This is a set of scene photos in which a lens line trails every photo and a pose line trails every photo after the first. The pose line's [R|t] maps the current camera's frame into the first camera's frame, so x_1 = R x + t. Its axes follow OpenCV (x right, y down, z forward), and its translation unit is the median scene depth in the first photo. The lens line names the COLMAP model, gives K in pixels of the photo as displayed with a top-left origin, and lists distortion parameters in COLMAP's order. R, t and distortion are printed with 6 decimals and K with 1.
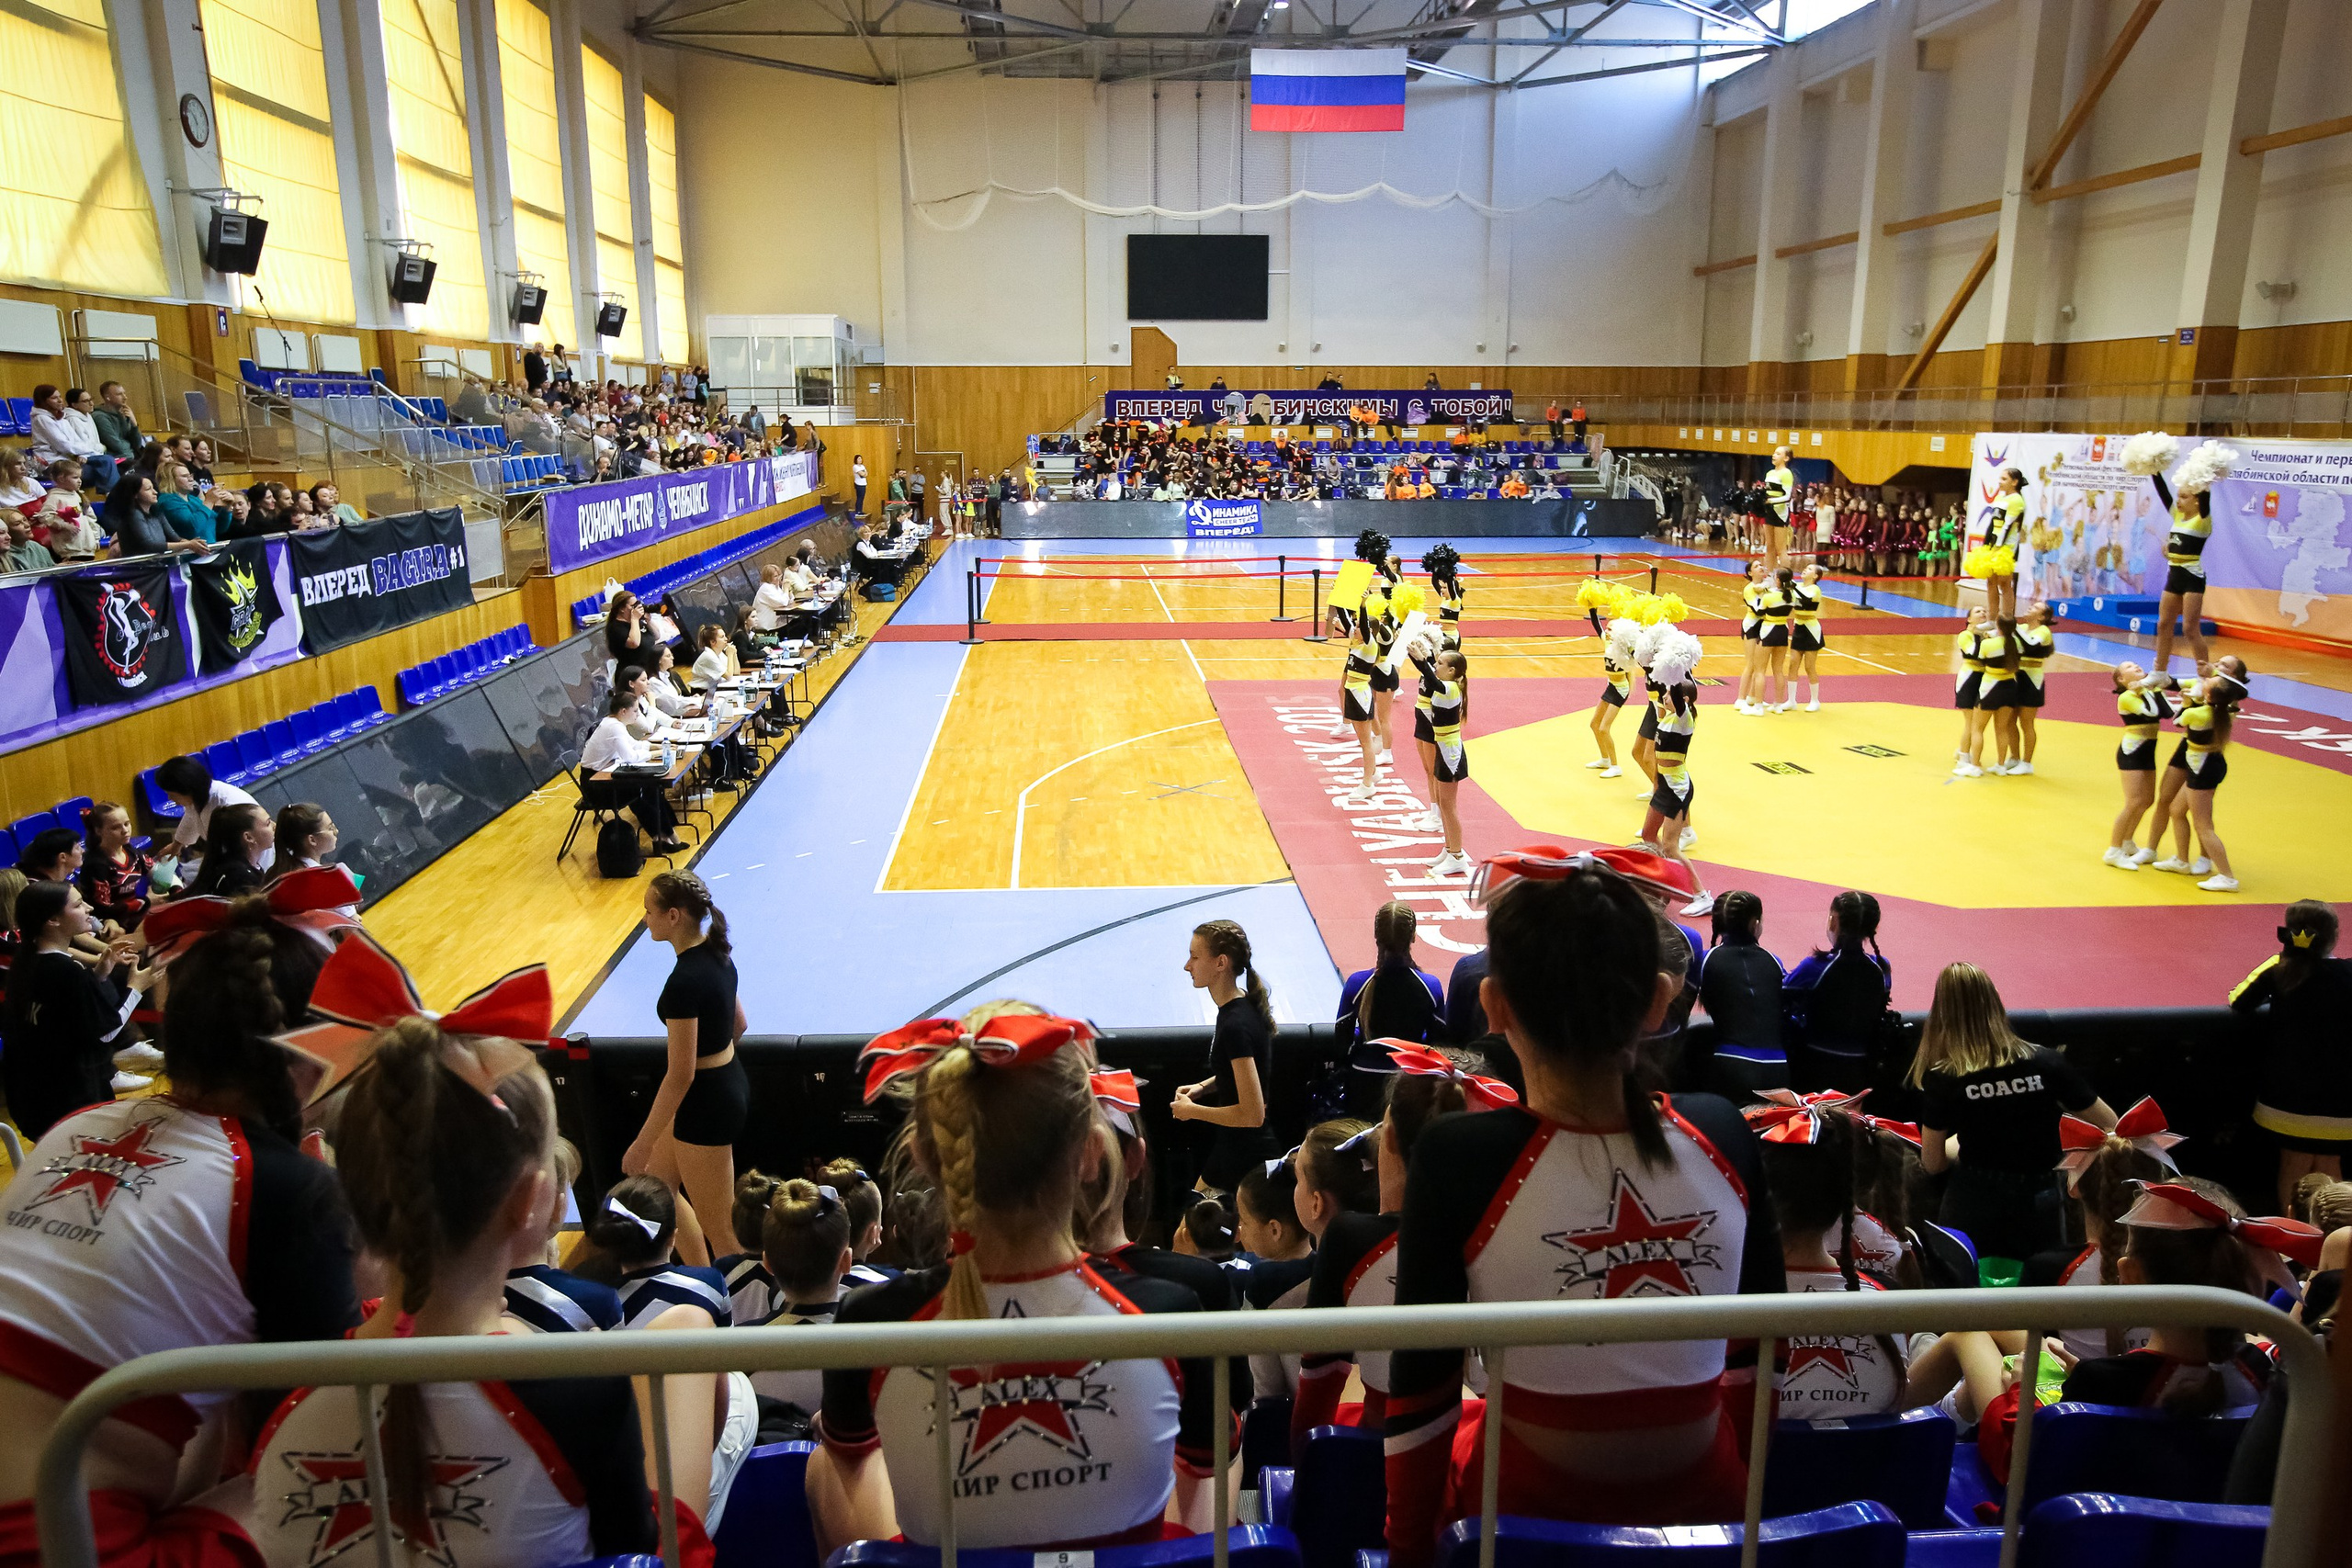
lens RADIAL K [[1679.2, 0, 1164.7], [0, 1679.2, 784.9], [0, 0, 1]] dist [0.007961, 0.022131]
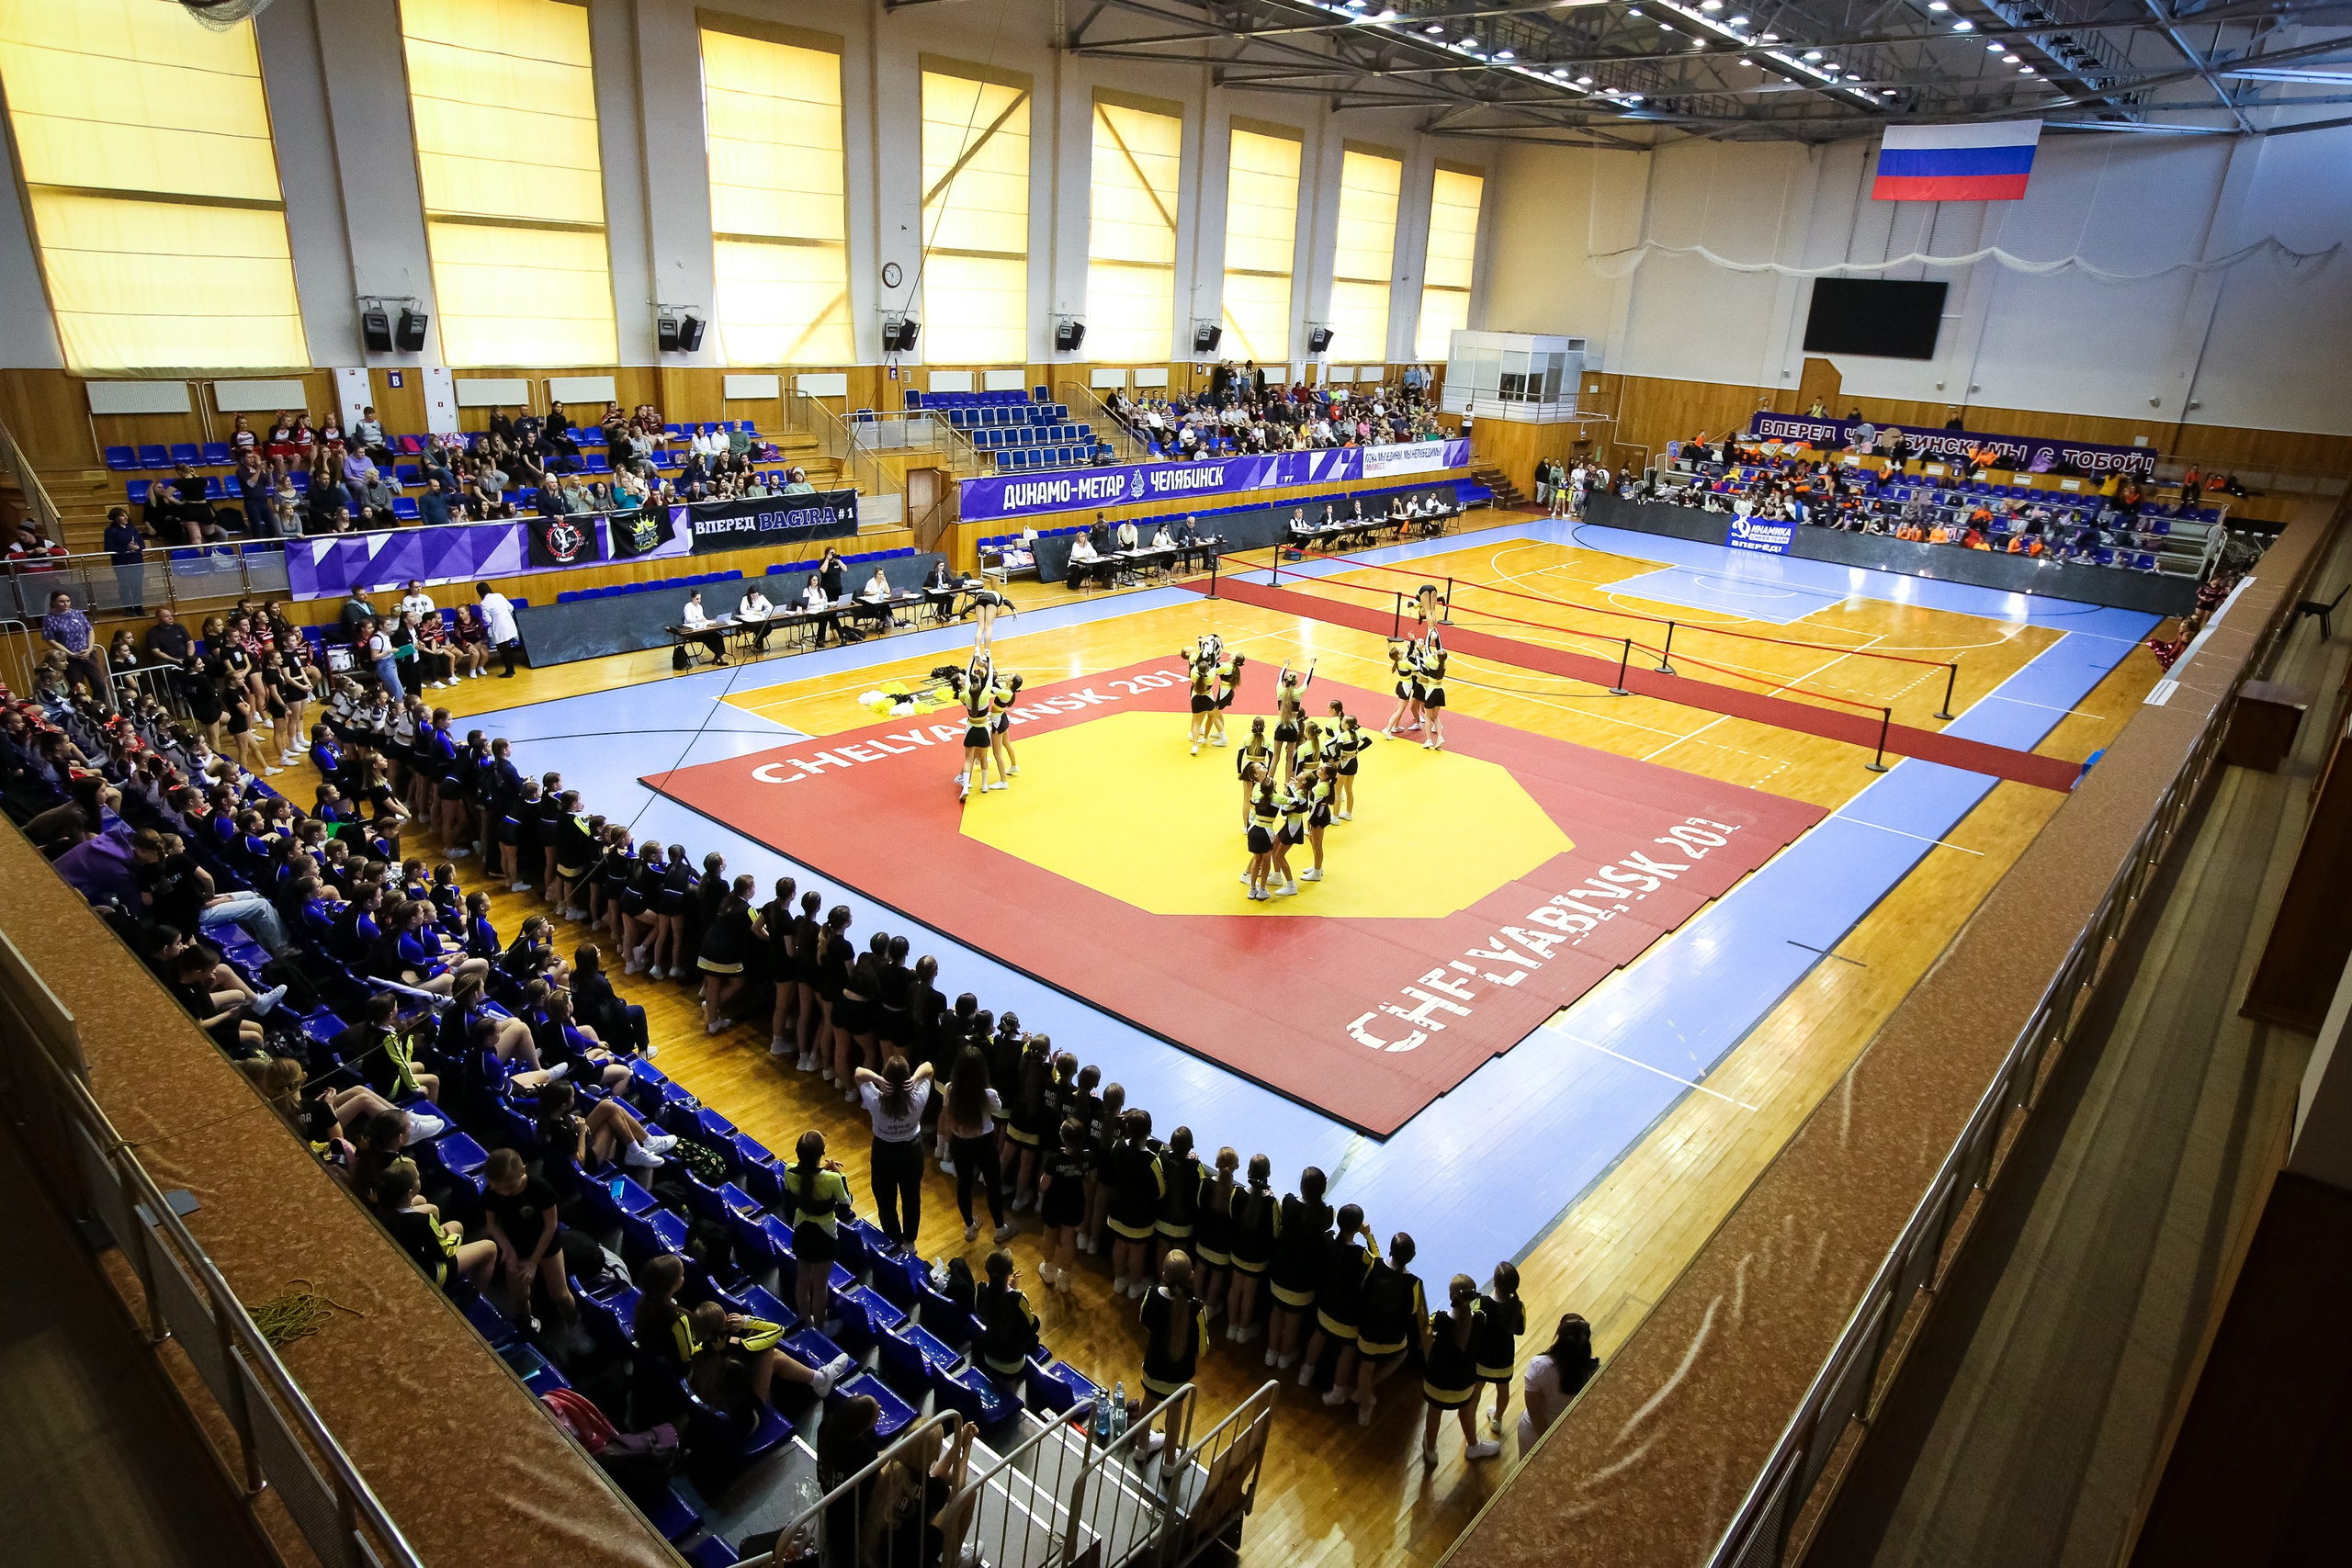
lens RADIAL K [[1401.7, 0, 1192.0], [0, 1401.7, 796.1], [0, 0, 1]] dist [-0.042158, 0.022831]
pose [[0.722038, 0.274086, -0.635246, 0.515857], [-0.203396, 0.961699, 0.183754, -0.096999], [0.661280, -0.003471, 0.750131, -0.007111]]
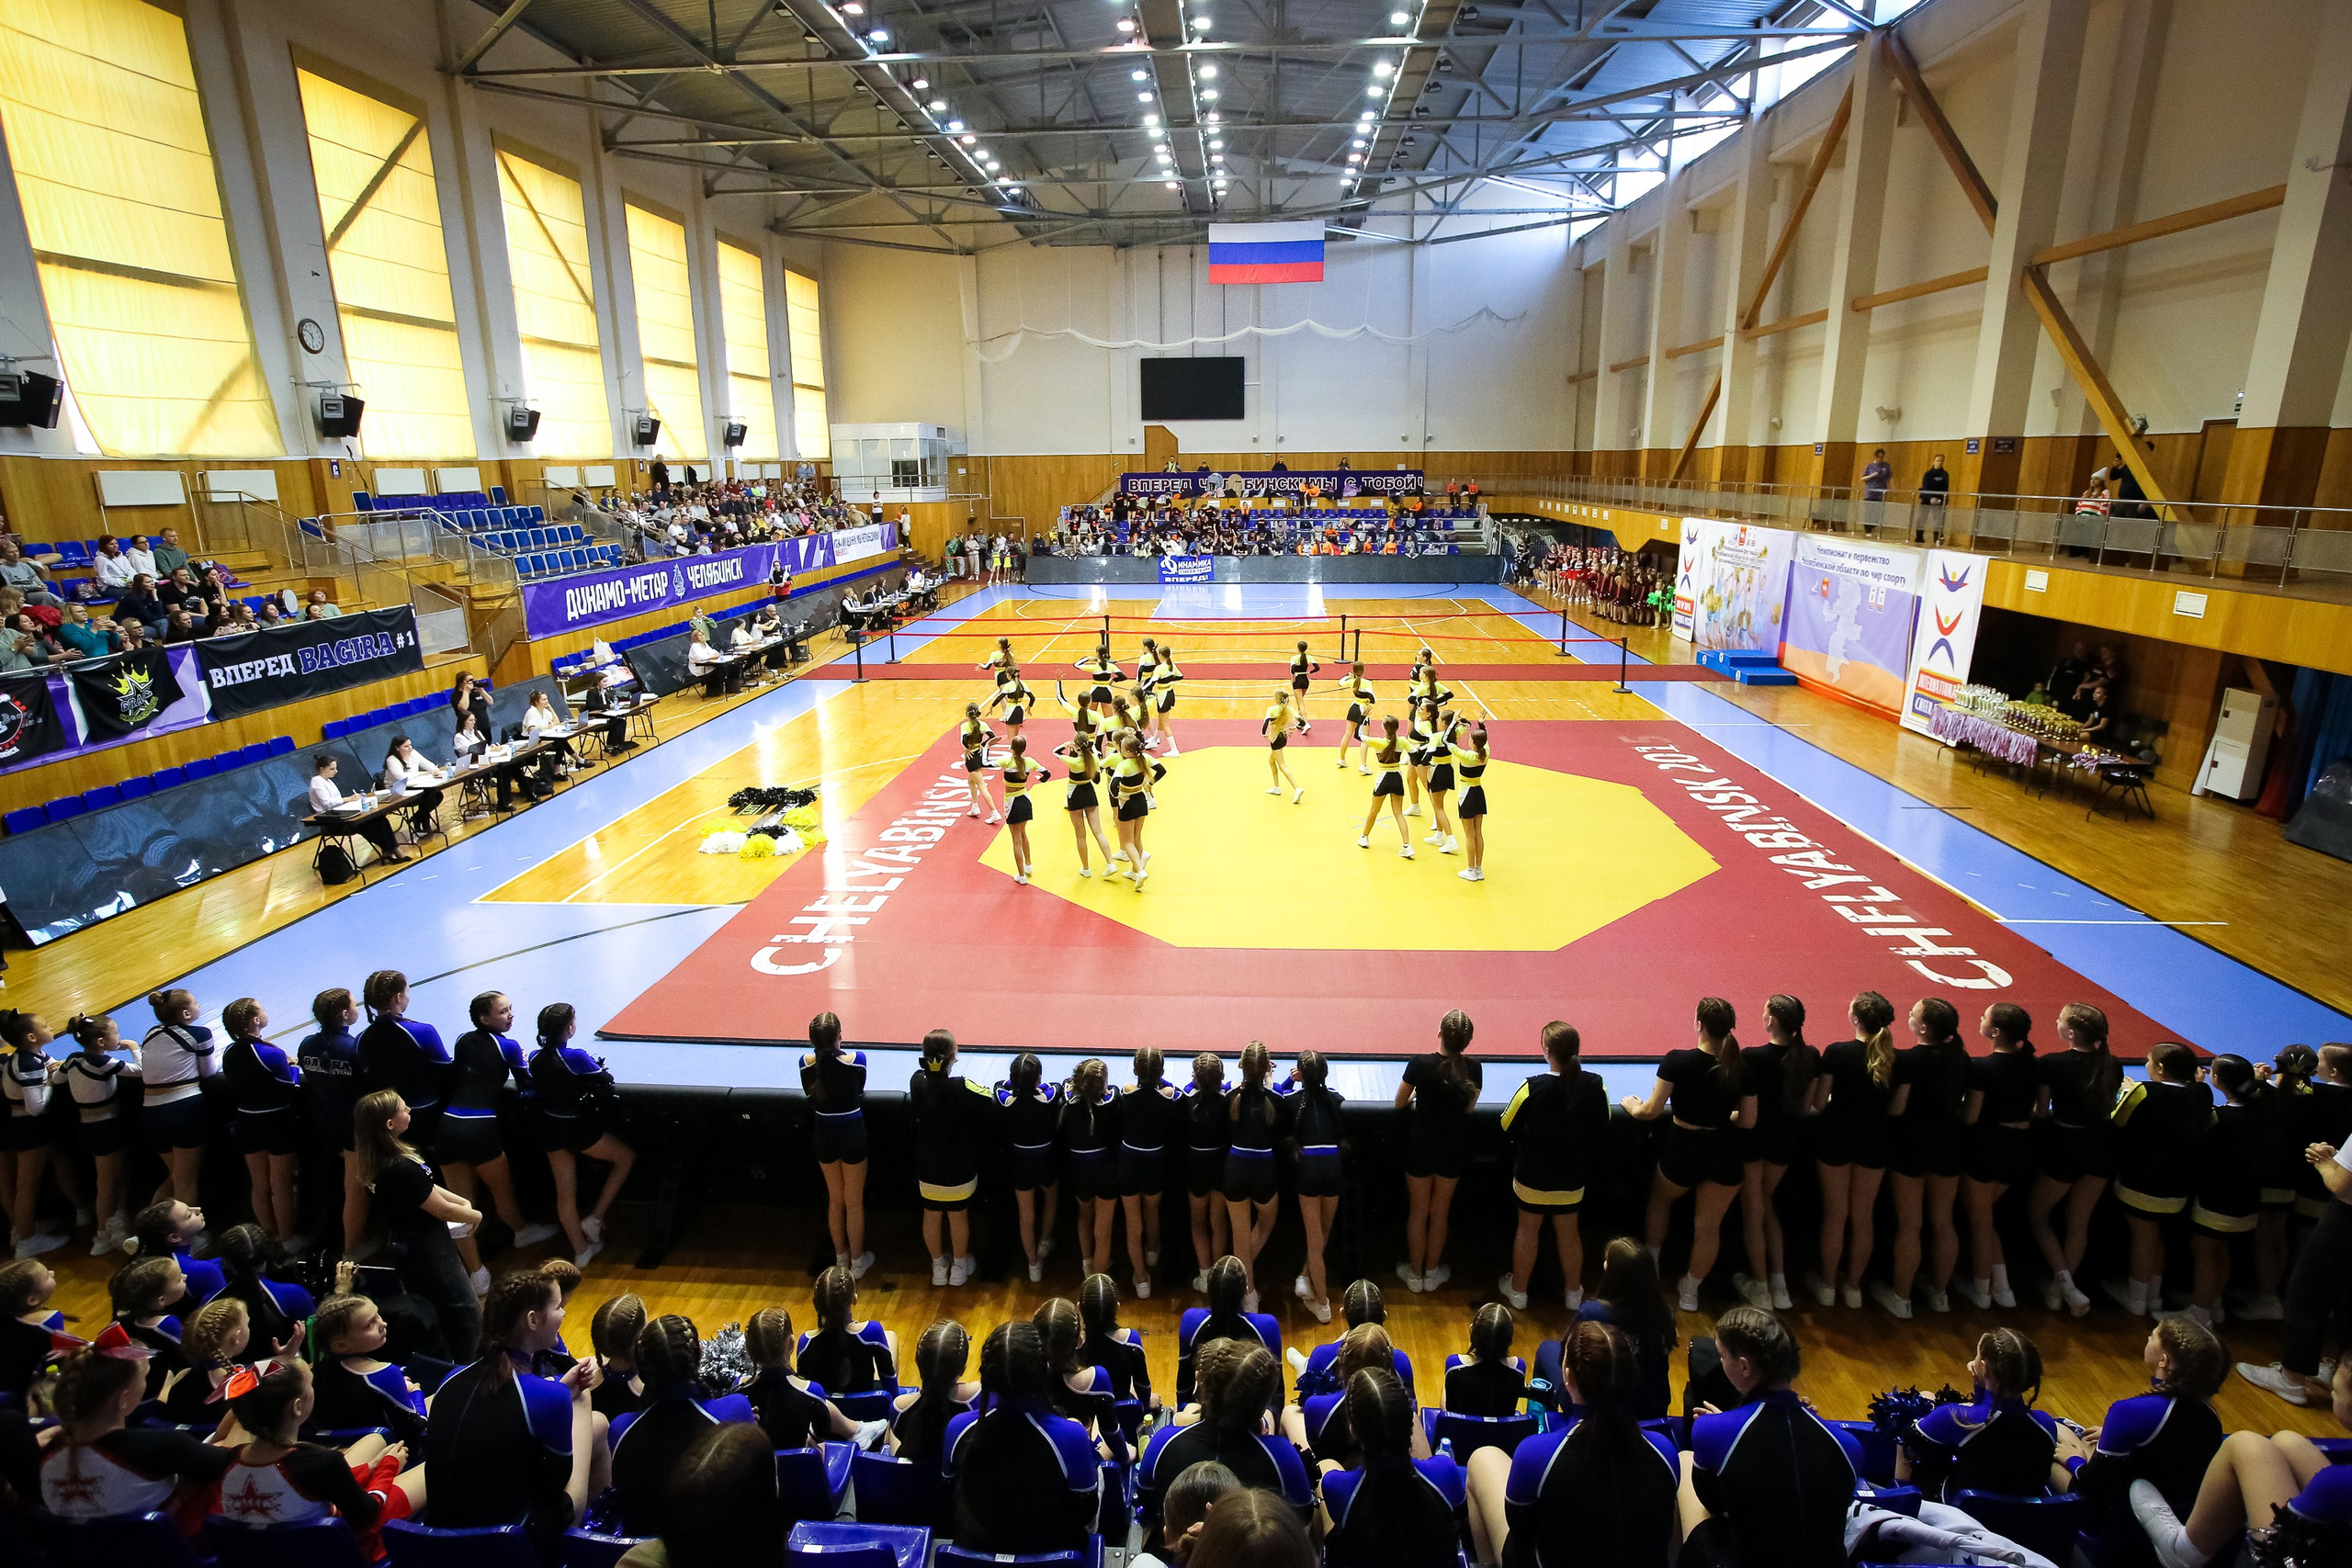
lens RADIAL K [[1218.1, 0, 1182.6], [0, 1218.1, 784.3], [0, 0, 1]] dist [-0.030451, 0.015744]
pose [[0.993417, 0.021017, -0.112611, 0.180830], [-0.016451, 0.999010, 0.041328, -0.029968], [0.113368, -0.039203, 0.992779, 0.010016]]
